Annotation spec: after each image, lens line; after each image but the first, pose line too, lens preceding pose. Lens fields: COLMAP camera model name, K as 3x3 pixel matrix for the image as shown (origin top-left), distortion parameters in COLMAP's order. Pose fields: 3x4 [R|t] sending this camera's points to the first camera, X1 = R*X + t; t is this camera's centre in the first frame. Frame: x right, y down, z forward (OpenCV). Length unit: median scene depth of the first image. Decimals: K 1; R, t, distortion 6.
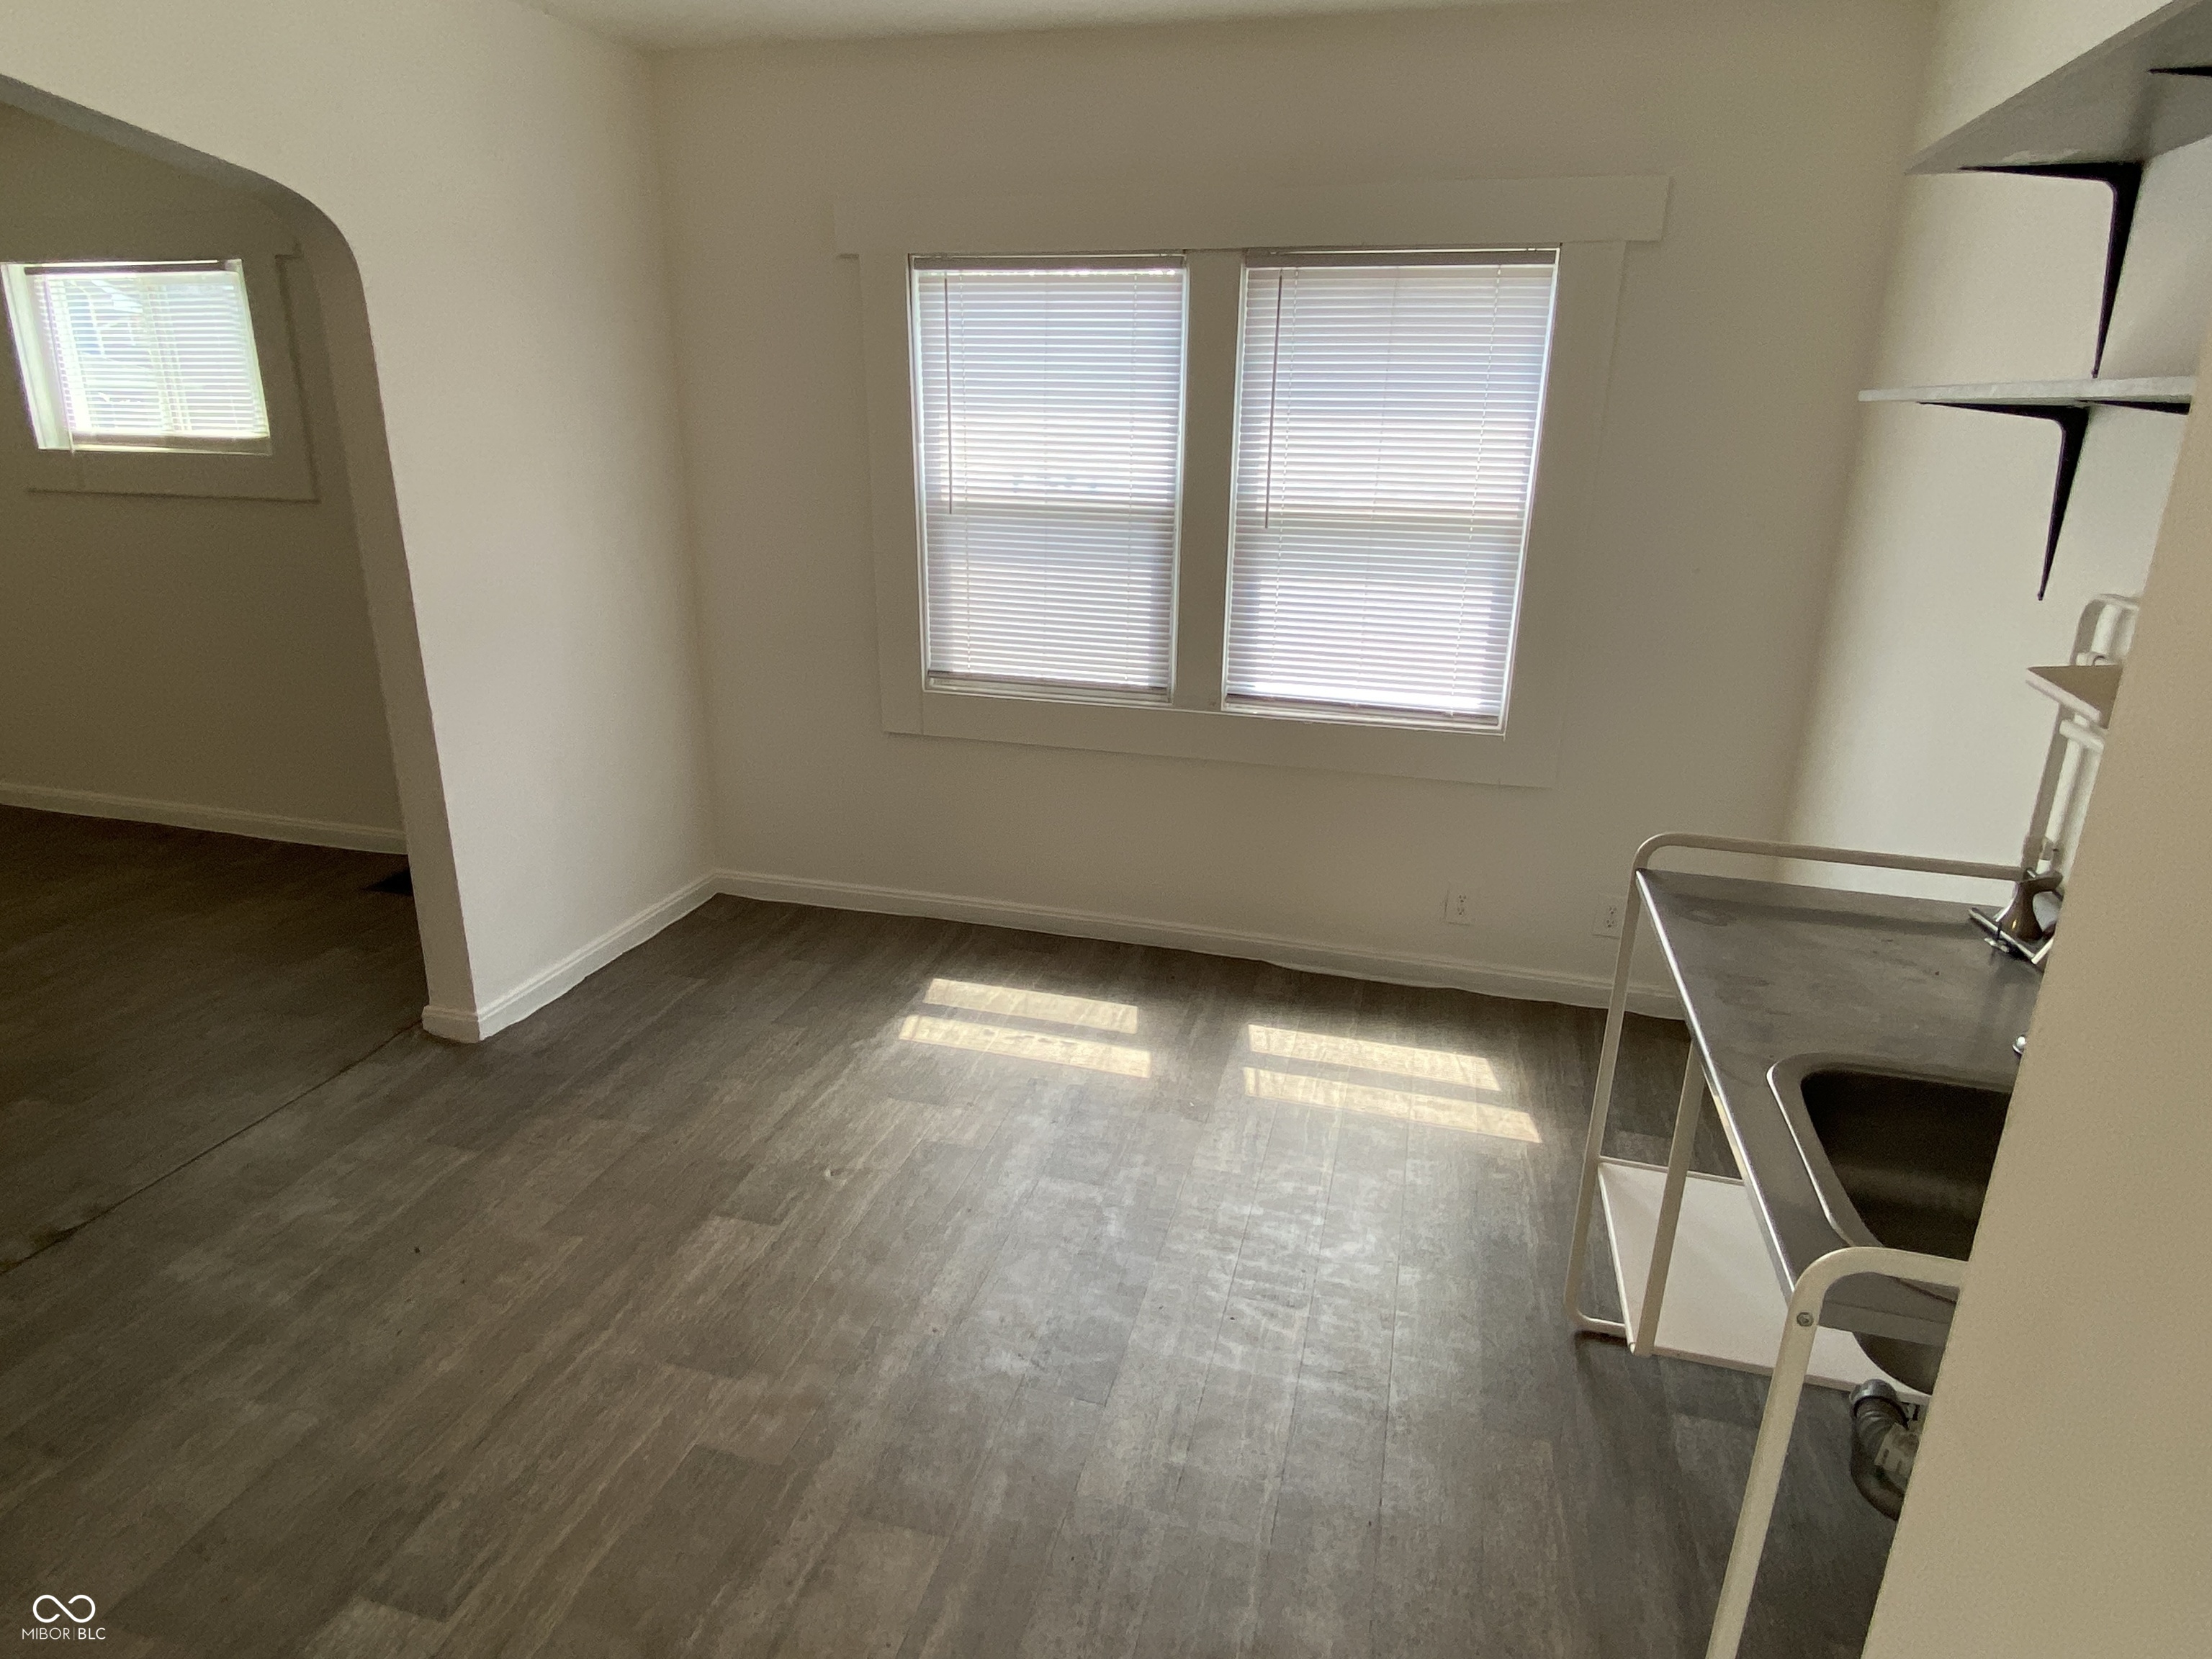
lens RADIAL K [[1260.8, 0, 1106.0], [0, 1260.8, 829.5], [0, 0, 1]] dist [0.093241, -0.087882]
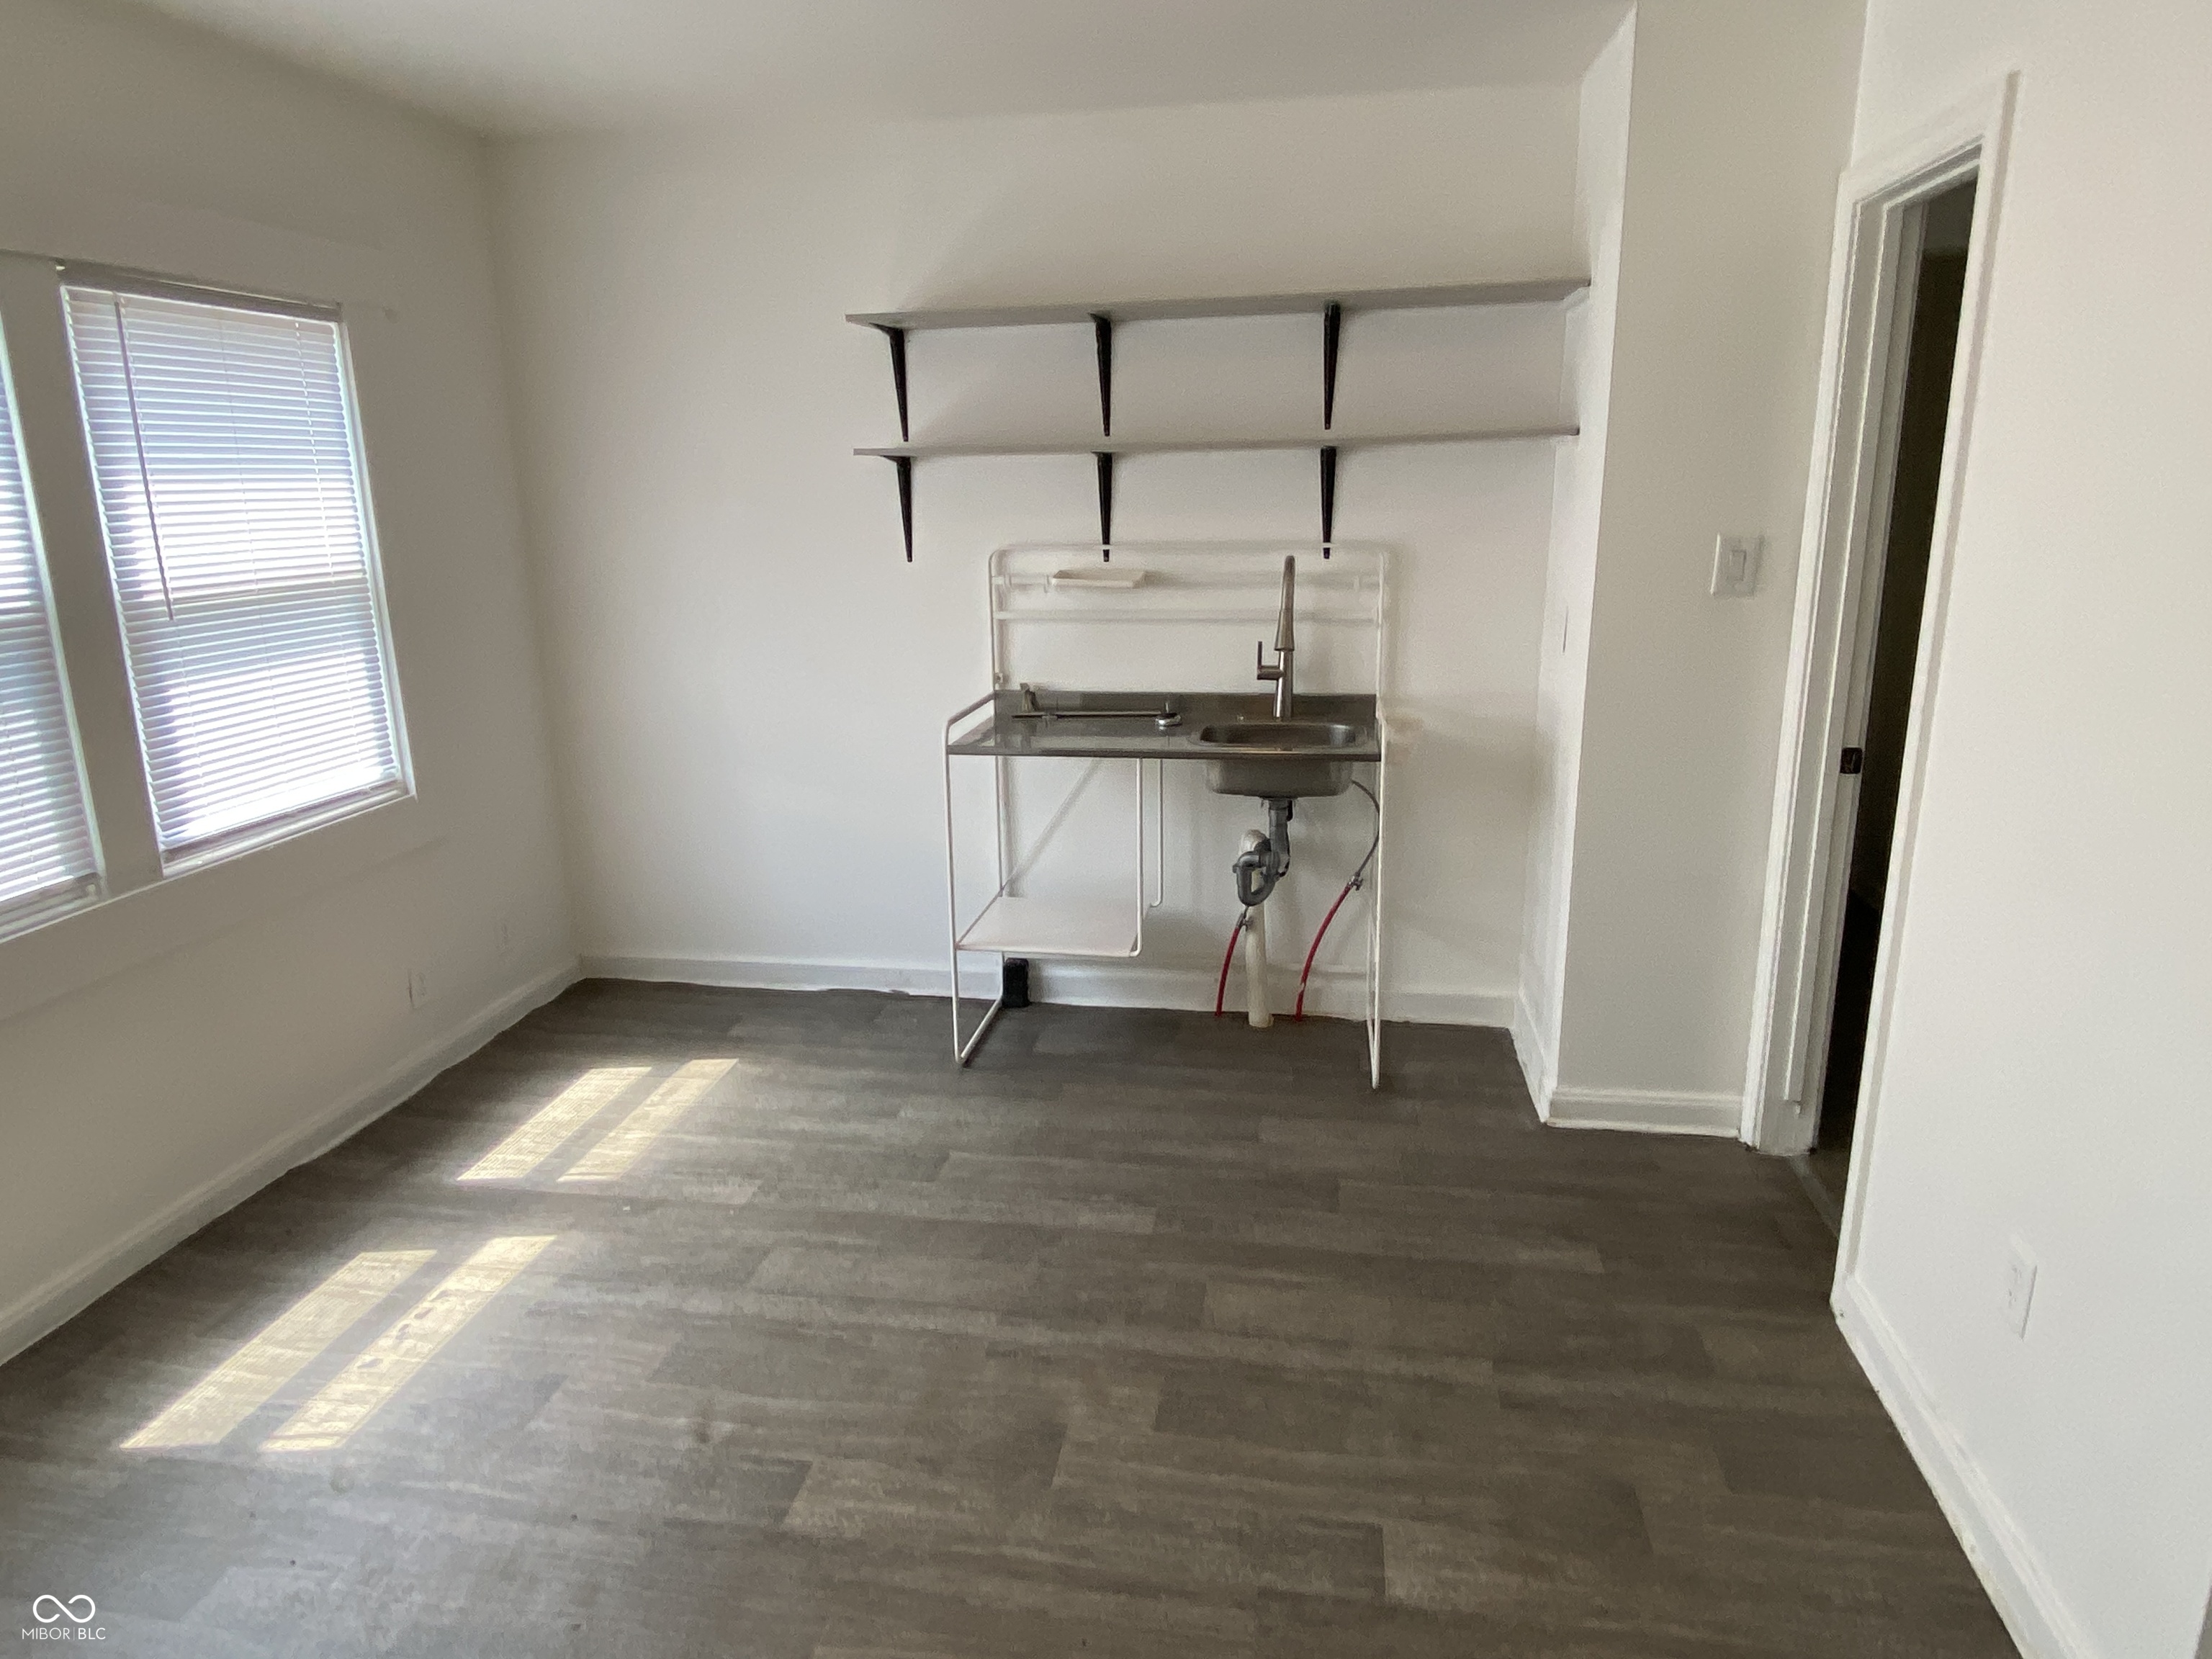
lens RADIAL K [[1354.4, 0, 1106.0], [0, 1354.4, 829.5], [0, 0, 1]] dist [-0.002527, -0.003640]
pose [[-0.104303, -0.267006, 0.958034, -0.780300], [0.330782, 0.899134, 0.286603, -0.181429], [-0.937925, 0.346794, -0.005461, 0.552628]]
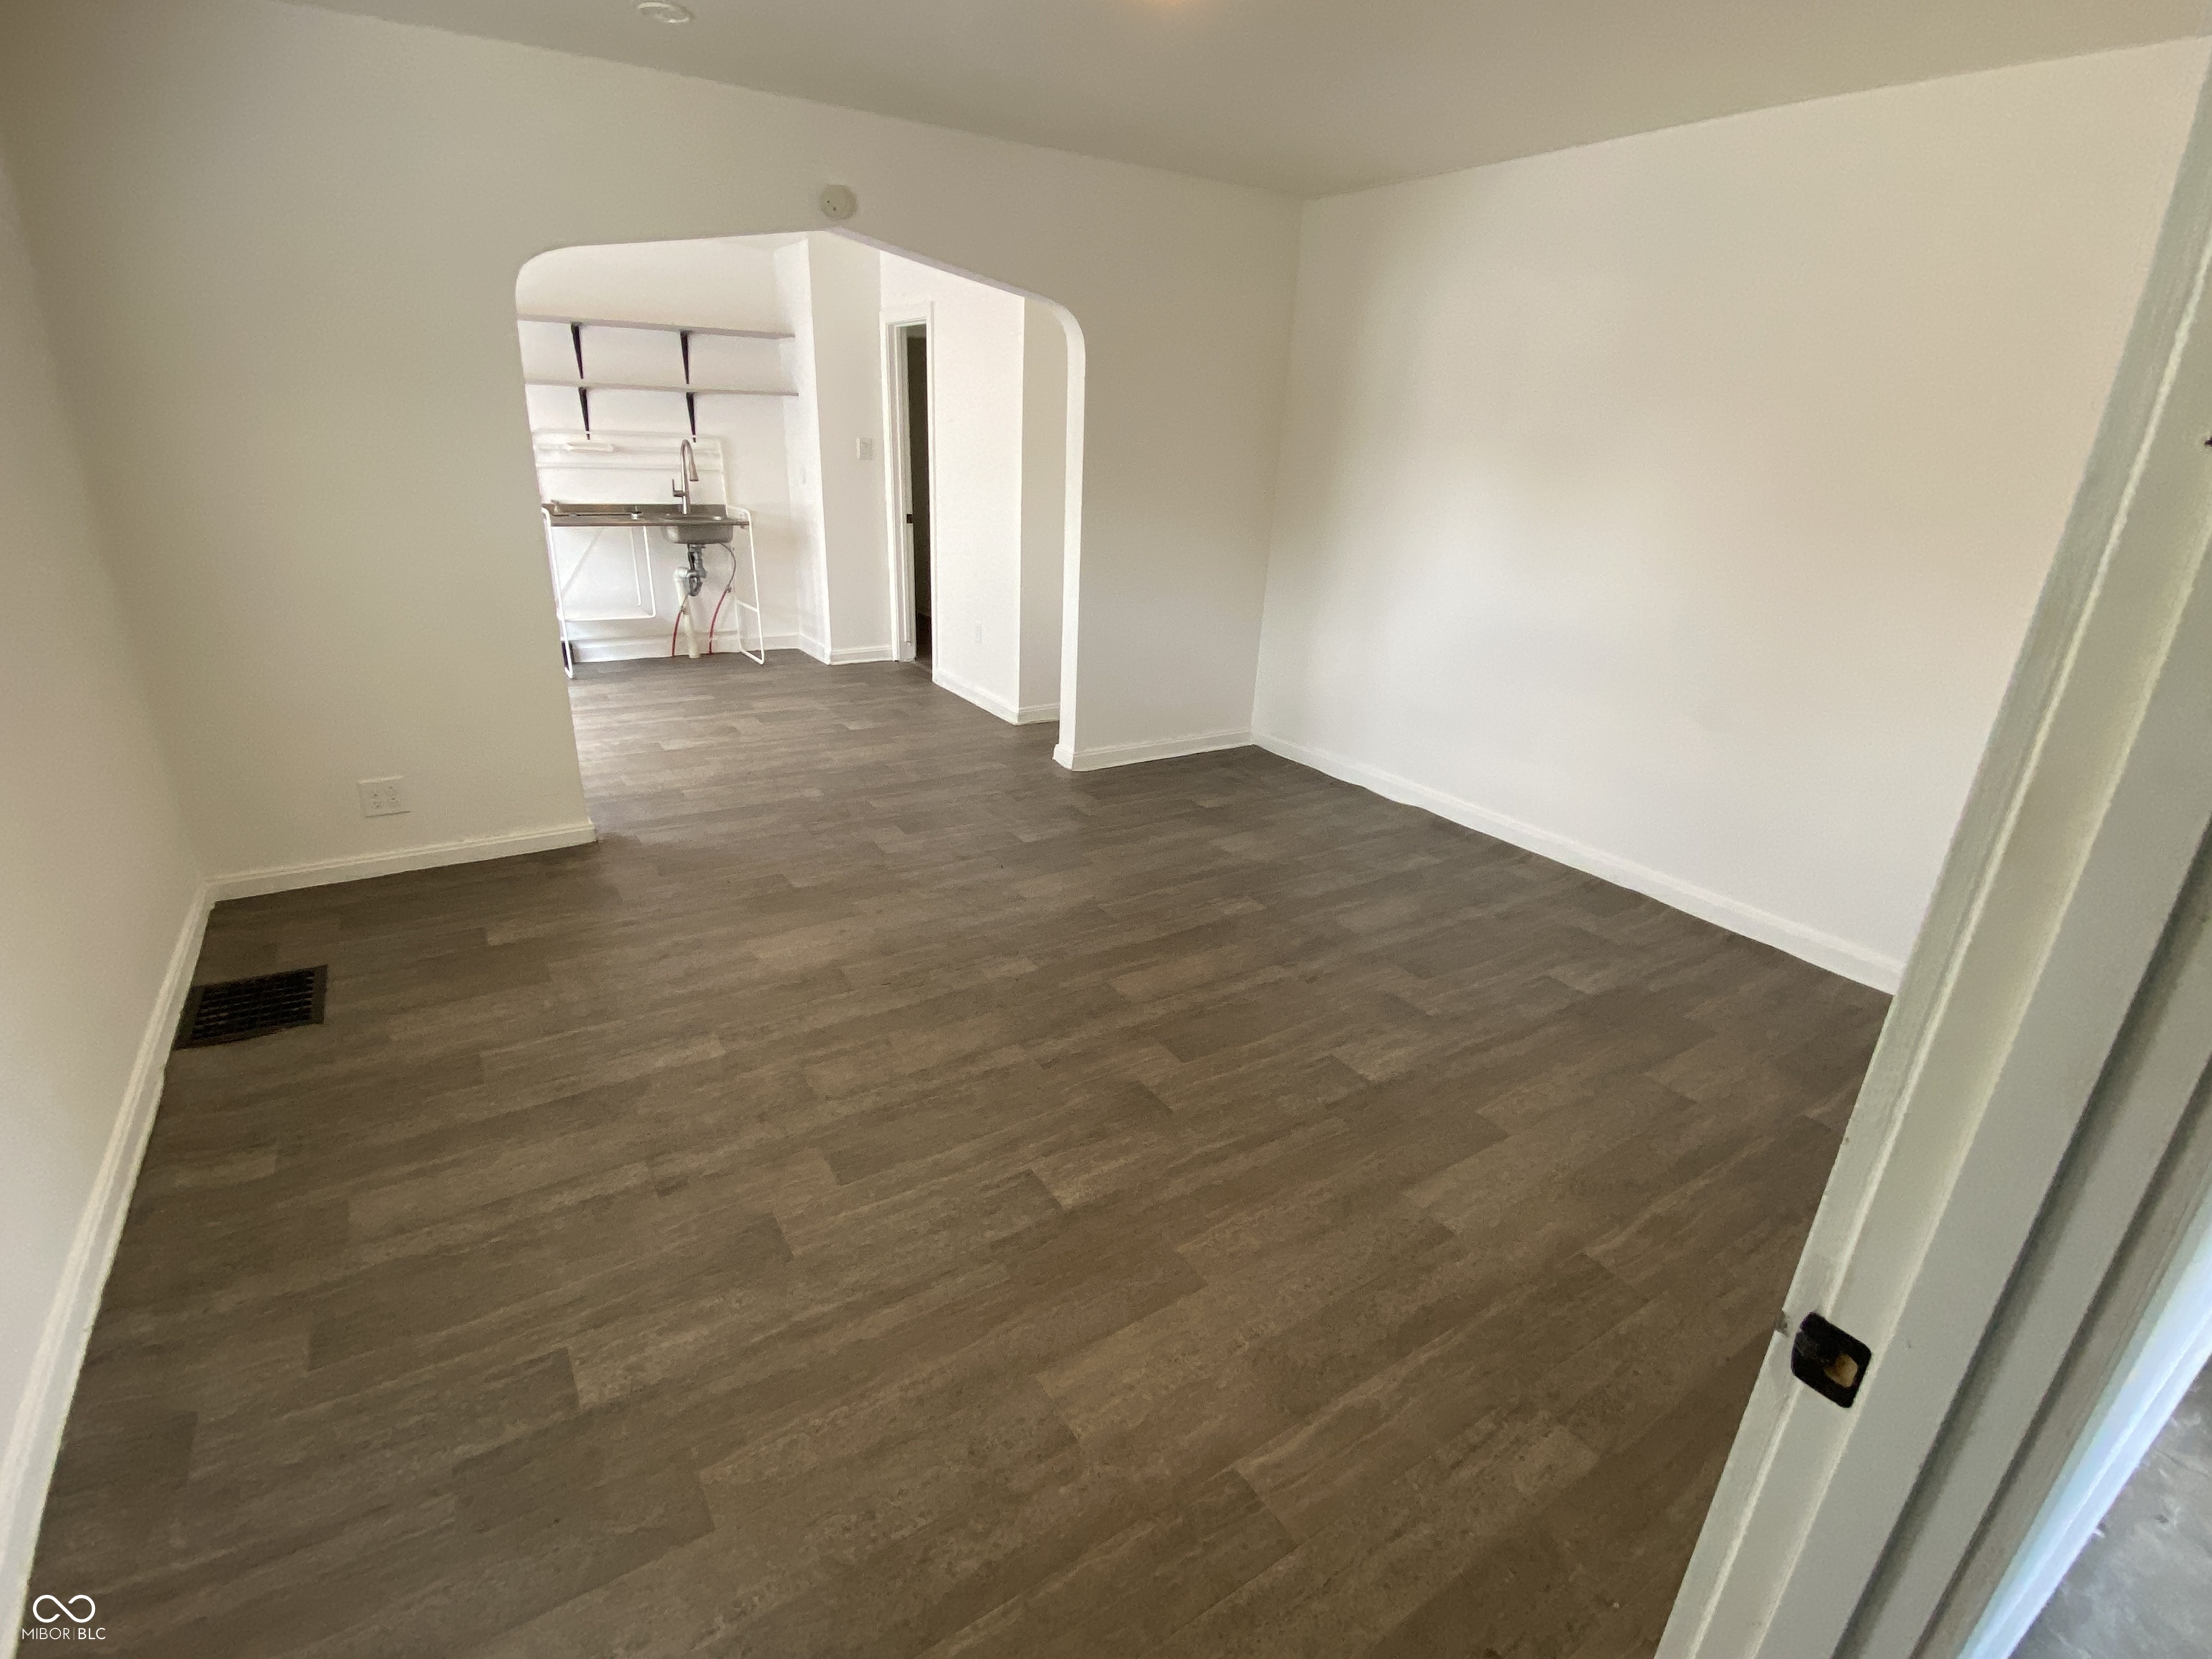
lens RADIAL K [[954.1, 0, 1106.0], [0, 954.1, 829.5], [0, 0, 1]] dist [0.001485, -0.000041]
pose [[-0.760515, -0.289290, 0.581316, -1.552420], [0.153652, 0.789662, 0.593990, -0.383984], [-0.630879, 0.541059, -0.556100, 1.223805]]
